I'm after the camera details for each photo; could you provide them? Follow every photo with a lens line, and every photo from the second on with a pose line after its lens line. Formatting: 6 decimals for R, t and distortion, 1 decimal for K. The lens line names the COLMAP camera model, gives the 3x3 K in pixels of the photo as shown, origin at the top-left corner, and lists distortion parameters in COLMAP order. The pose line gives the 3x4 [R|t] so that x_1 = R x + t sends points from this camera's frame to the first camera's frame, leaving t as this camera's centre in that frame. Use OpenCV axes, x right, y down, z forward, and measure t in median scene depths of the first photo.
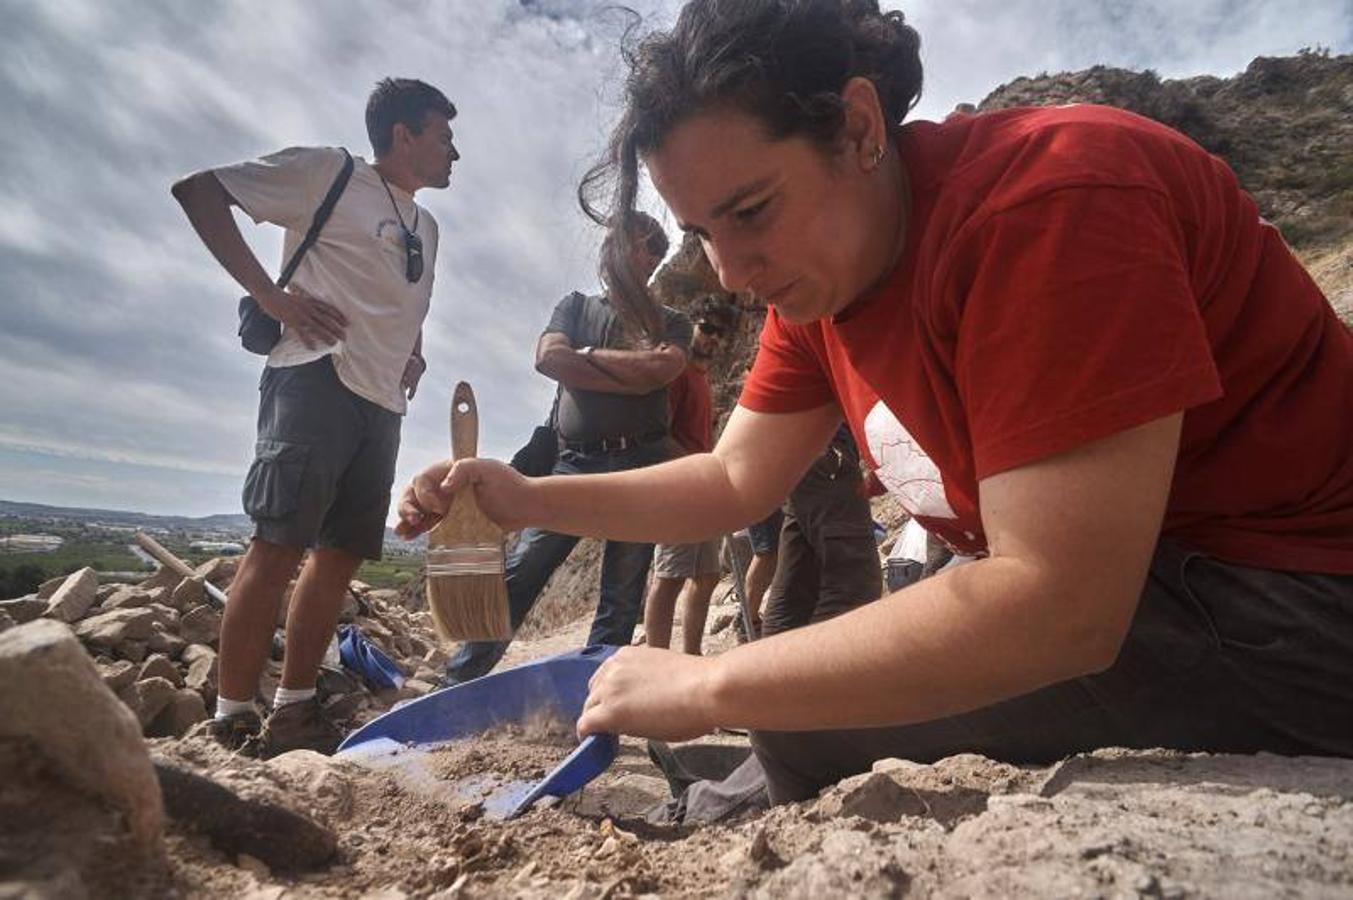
lens RADIAL K [[723.9, 0, 673.1], [0, 723.9, 458.6], [0, 0, 1]] dist [-0.042233, 0.016844]
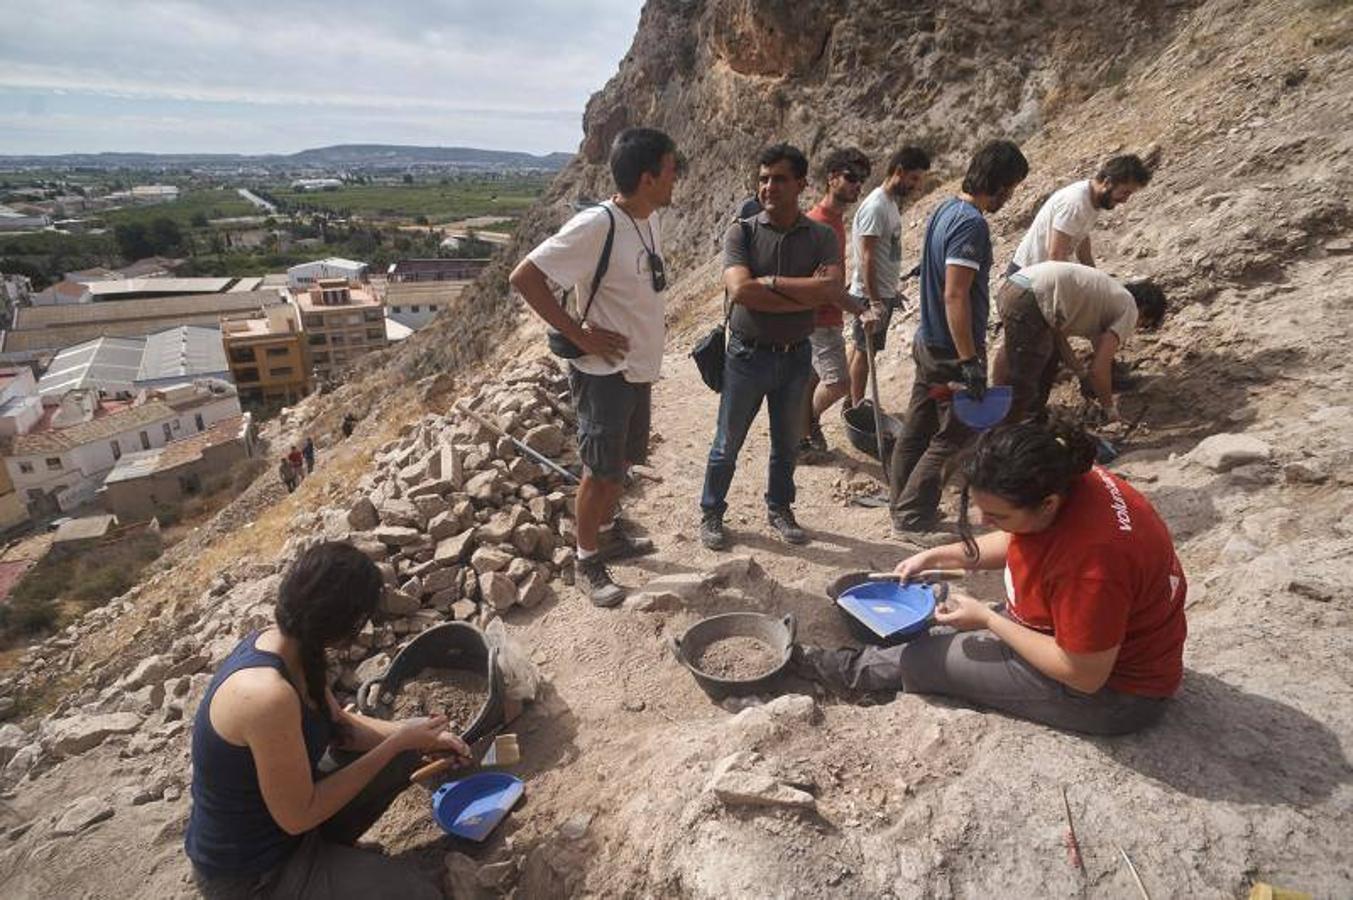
lens RADIAL K [[723.9, 0, 673.1], [0, 723.9, 458.6], [0, 0, 1]] dist [-0.042233, 0.016844]
pose [[0.990037, -0.004336, -0.140742, -0.119581], [0.074013, 0.866334, 0.493951, -0.590405], [0.119788, -0.499447, 0.858023, -0.333750]]
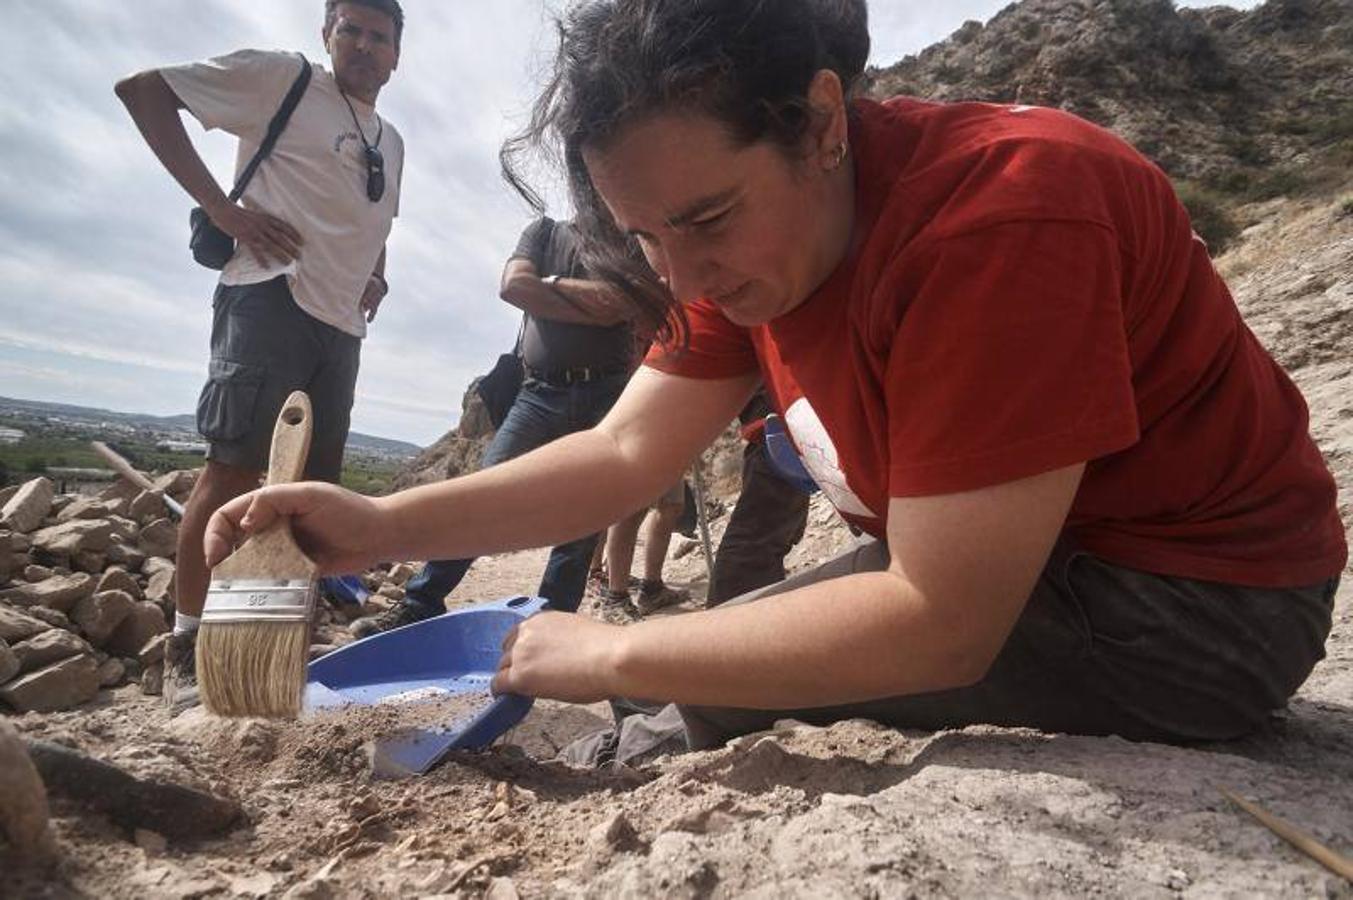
lens RADIAL K [[723.9, 0, 673.1], [0, 723.9, 458.6], [0, 0, 1]] dist [-0.042233, 0.016844]
pose [[0.998444, 0.043645, 0.034708, 0.020834], [-0.047215, 0.992839, 0.109733, -0.022782], [-0.029670, -0.111201, 0.993355, -0.007257]]
